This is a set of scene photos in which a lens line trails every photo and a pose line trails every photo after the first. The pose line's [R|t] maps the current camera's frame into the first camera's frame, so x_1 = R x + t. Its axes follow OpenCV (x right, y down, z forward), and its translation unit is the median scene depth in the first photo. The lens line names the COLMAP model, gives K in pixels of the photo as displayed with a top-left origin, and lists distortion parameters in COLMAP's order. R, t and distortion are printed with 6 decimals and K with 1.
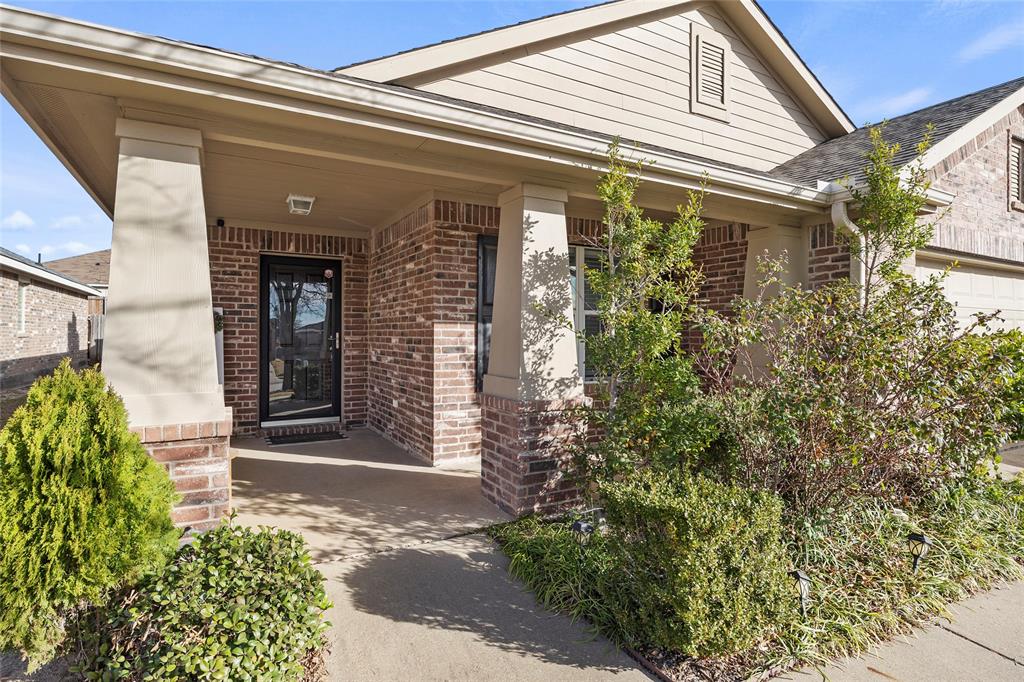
lens RADIAL K [[529.0, 0, 512.2], [0, 529.0, 337.9], [0, 0, 1]] dist [-0.008131, -0.000452]
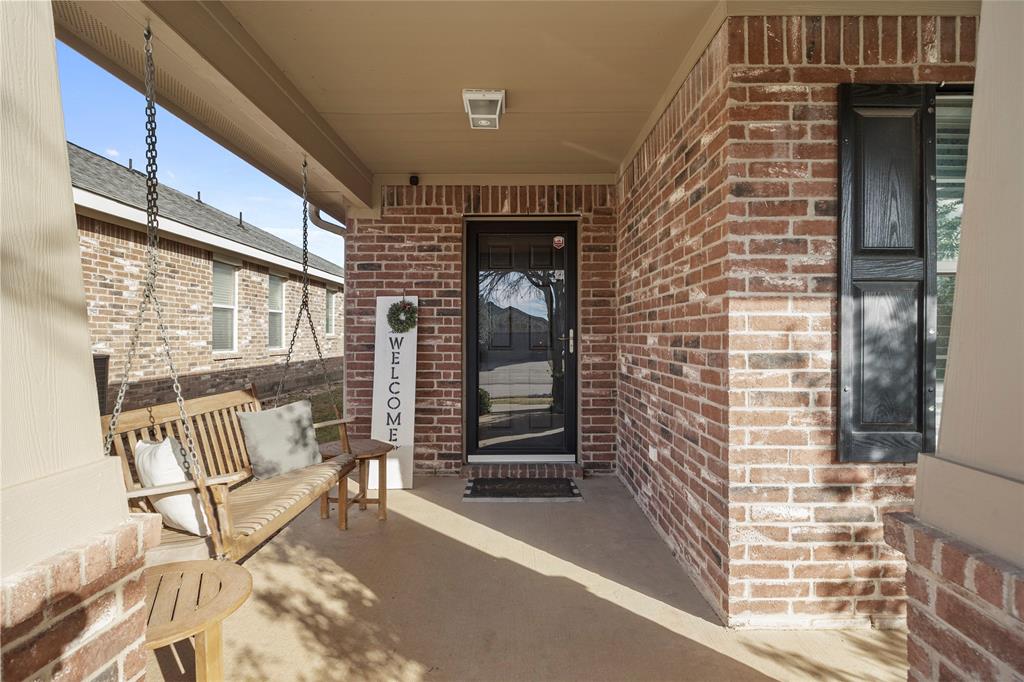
lens RADIAL K [[529.0, 0, 512.2], [0, 529.0, 337.9], [0, 0, 1]] dist [-0.008131, -0.000452]
pose [[0.866082, -0.004666, -0.499880, -0.072606], [0.002917, 0.999987, -0.004281, 0.004419], [0.499893, 0.002250, 0.866084, 0.455558]]
